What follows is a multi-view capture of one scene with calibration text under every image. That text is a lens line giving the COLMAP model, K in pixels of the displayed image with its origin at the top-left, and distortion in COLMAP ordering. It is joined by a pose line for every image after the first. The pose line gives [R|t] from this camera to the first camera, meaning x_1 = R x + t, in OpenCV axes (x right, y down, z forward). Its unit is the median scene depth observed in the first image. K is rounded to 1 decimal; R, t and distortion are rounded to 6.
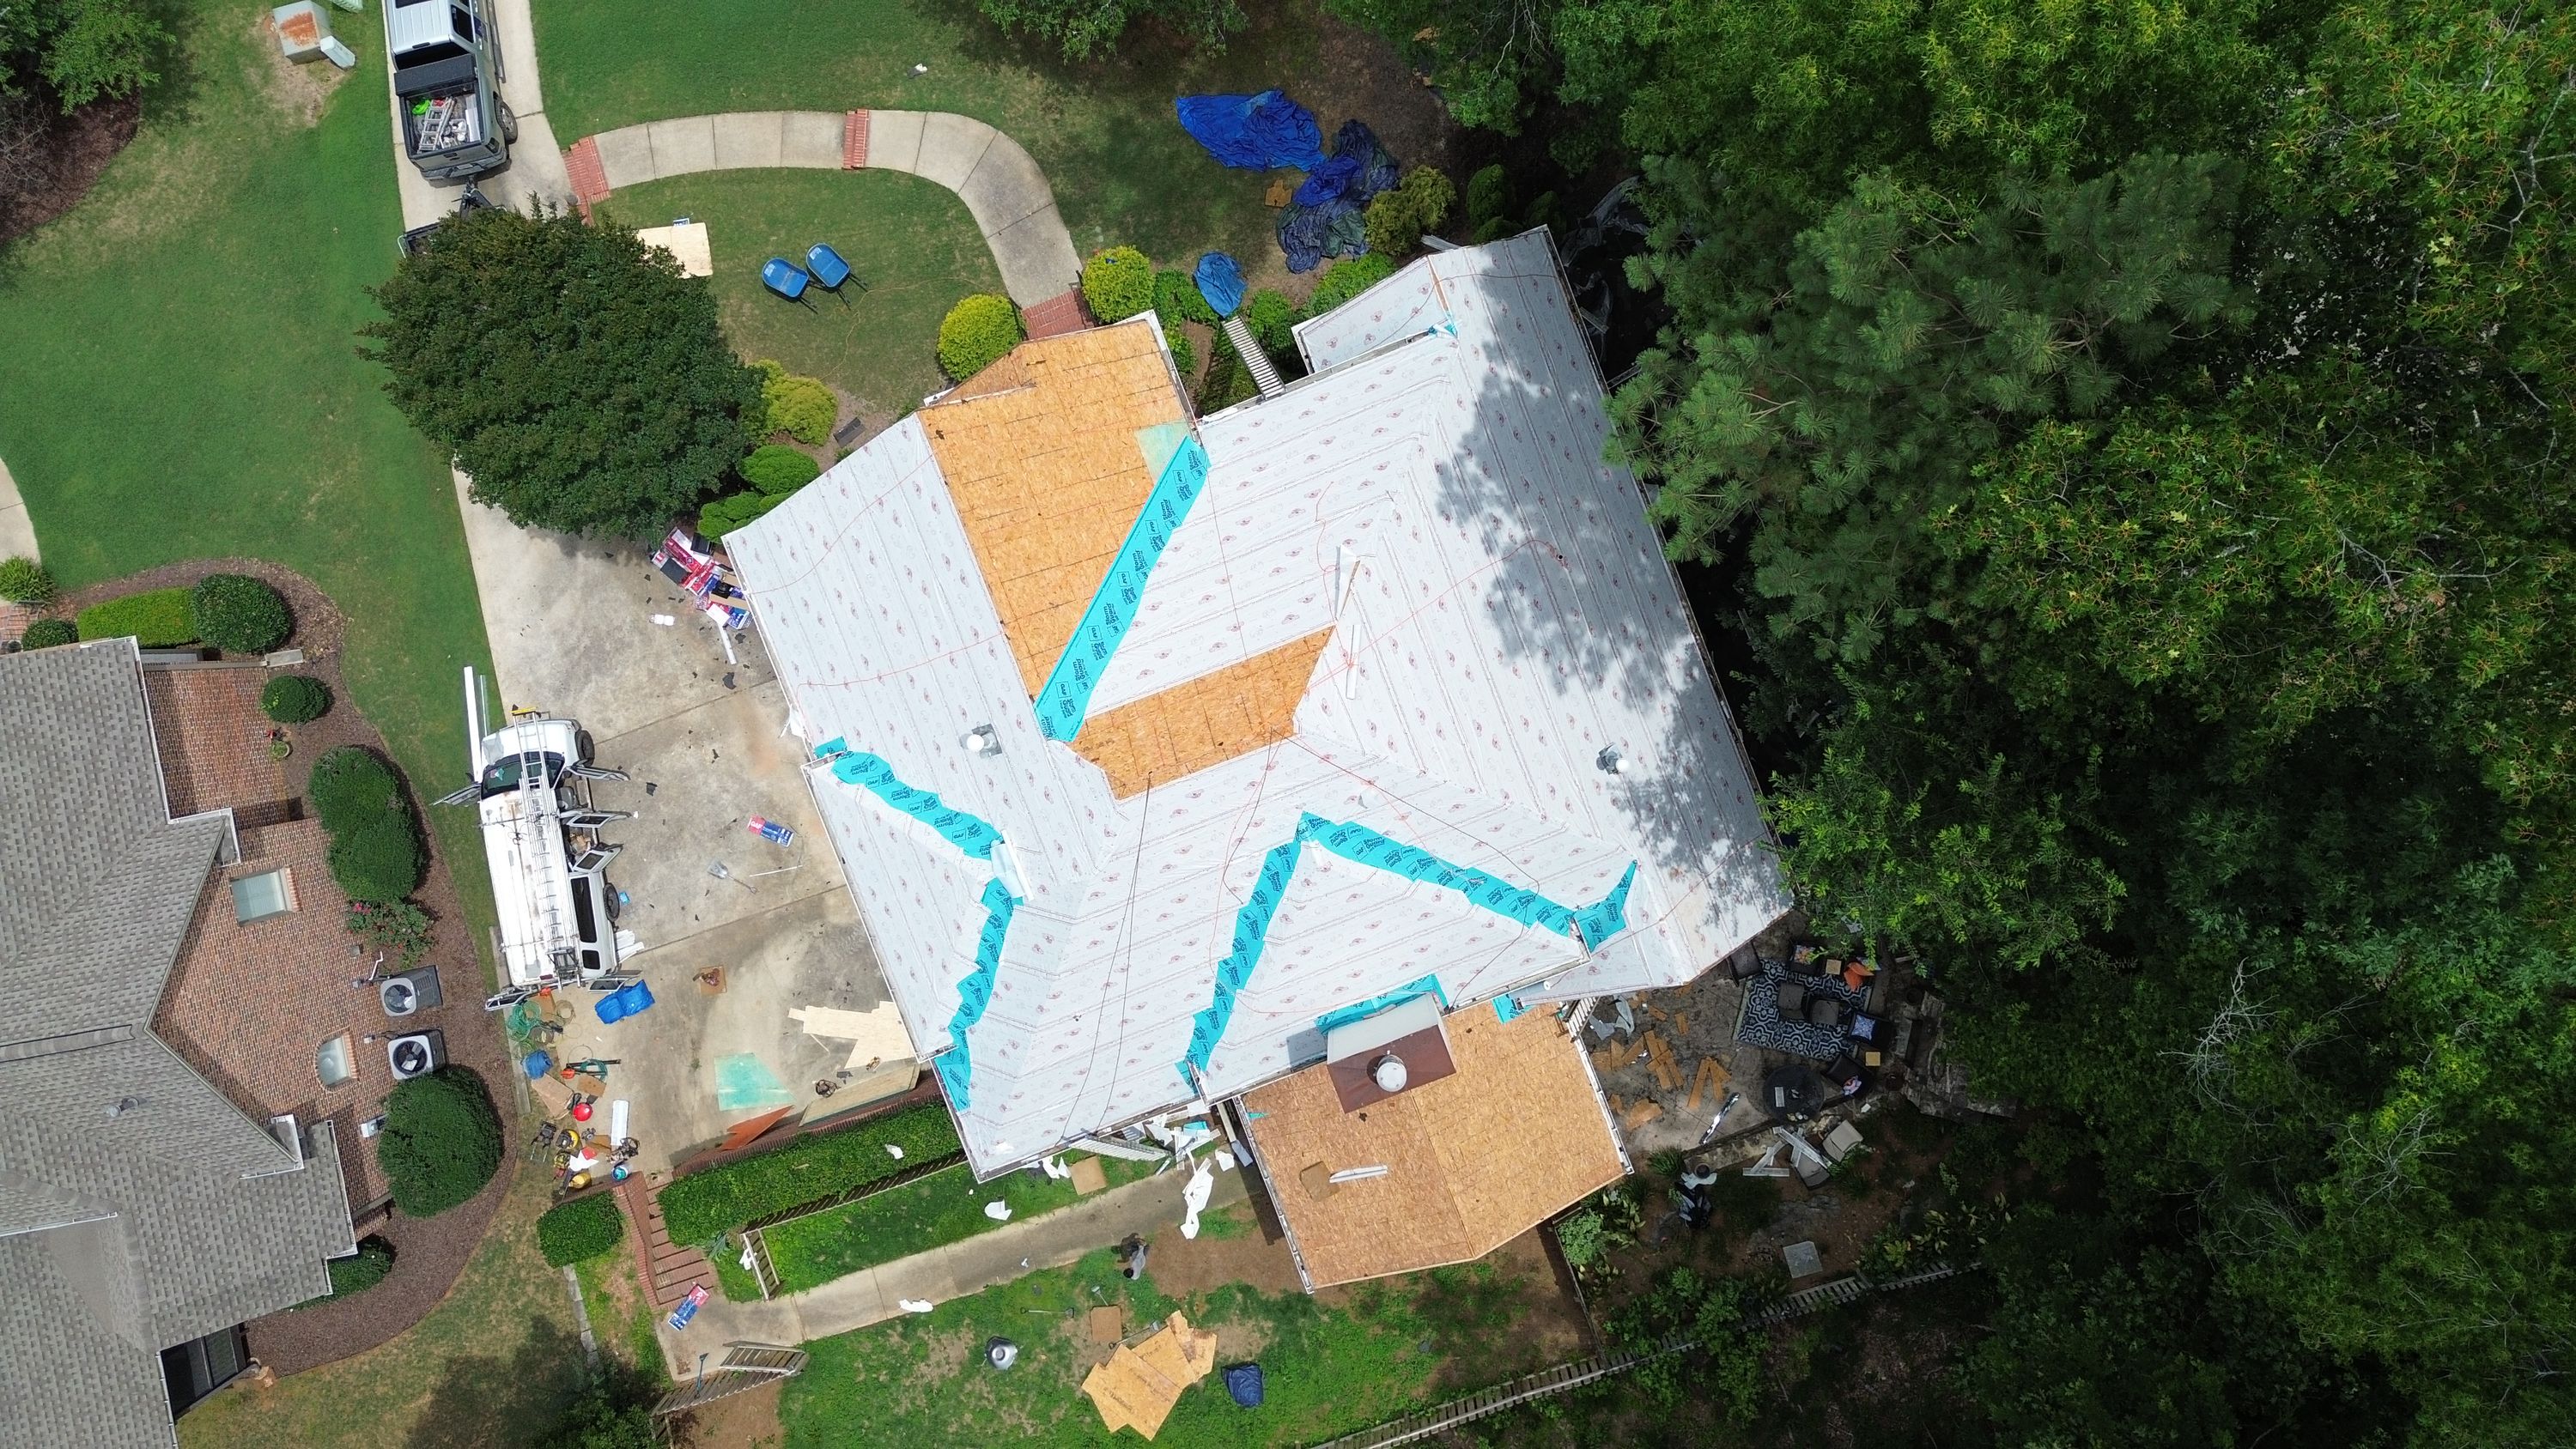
lens RADIAL K [[1814.3, 0, 1288.1], [0, 1814.3, 727.6], [0, 0, 1]] dist [0.062276, -0.057634]
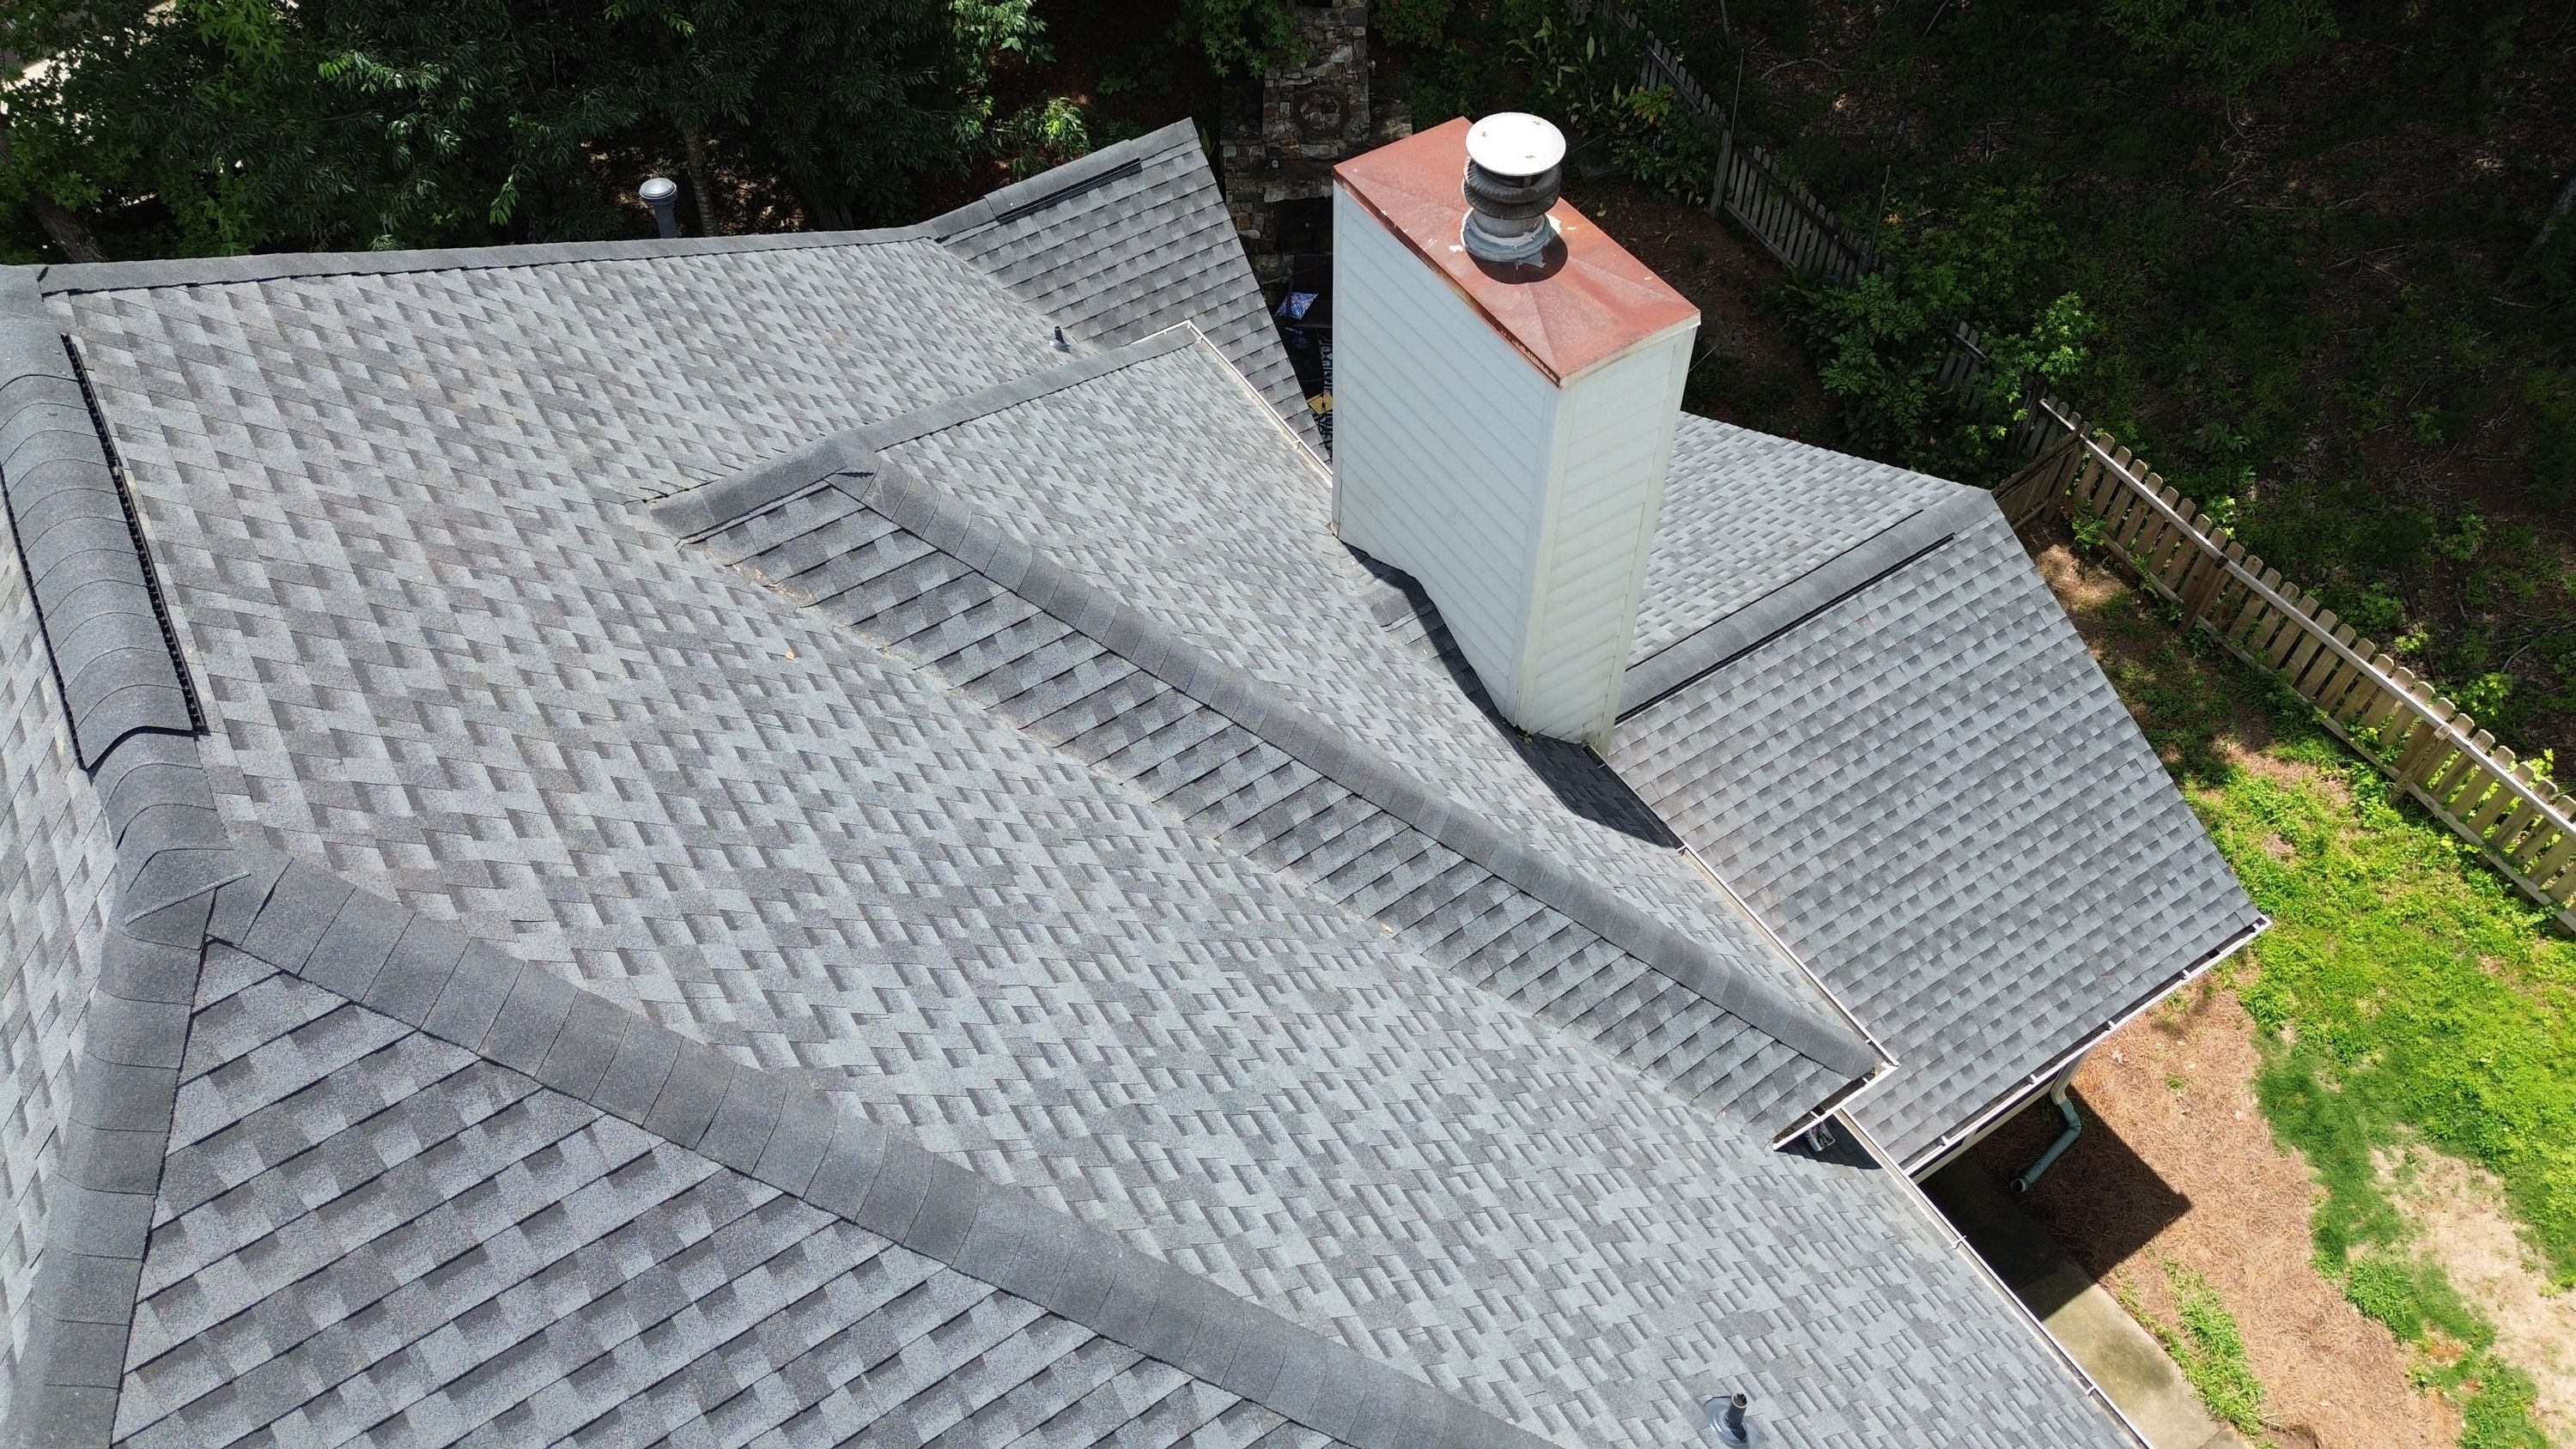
lens RADIAL K [[1814.3, 0, 1272.7], [0, 1814.3, 735.8], [0, 0, 1]] dist [0.062276, -0.057634]
pose [[-0.188599, -0.749737, 0.634290, -0.149591], [0.978499, -0.198372, 0.056468, 0.087972], [0.083490, 0.631302, 0.771030, 0.615669]]
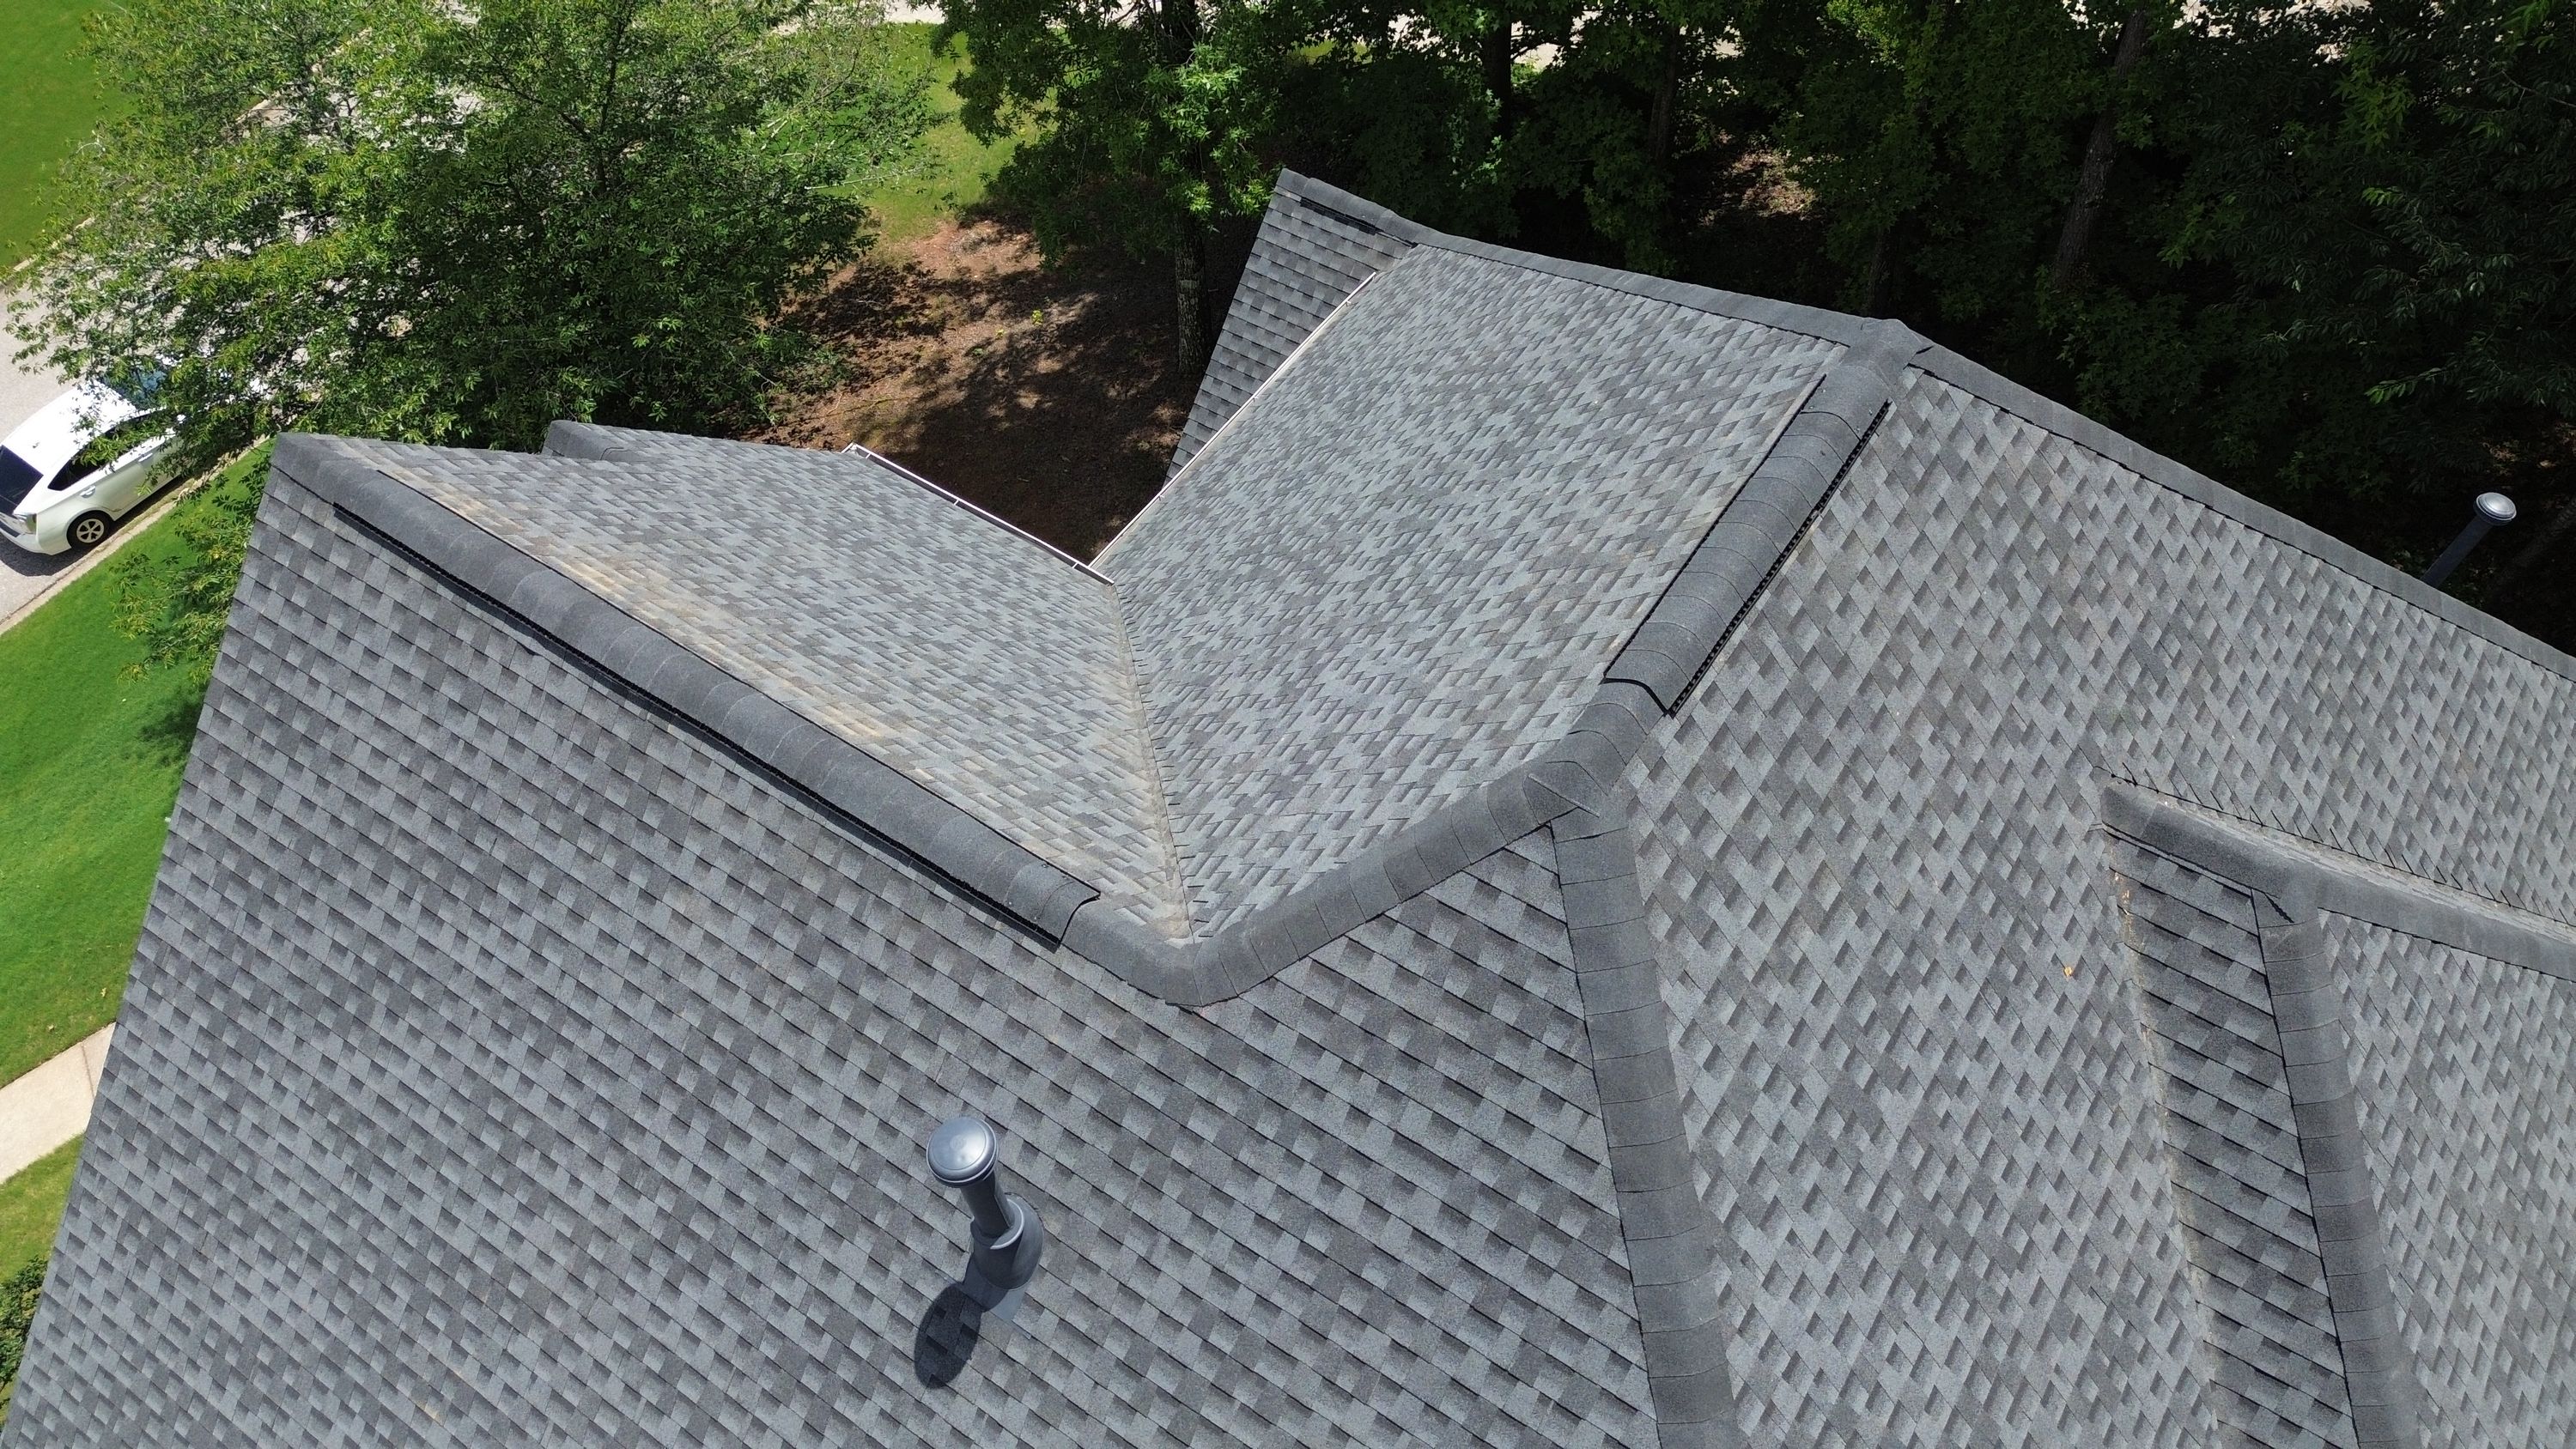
lens RADIAL K [[1814.3, 0, 1290.9], [0, 1814.3, 728.8], [0, 0, 1]] dist [0.062276, -0.057634]
pose [[0.823575, -0.448079, 0.347779, -0.144803], [0.566367, 0.616257, -0.547225, 0.097353], [0.030879, 0.647651, 0.761311, 0.576353]]
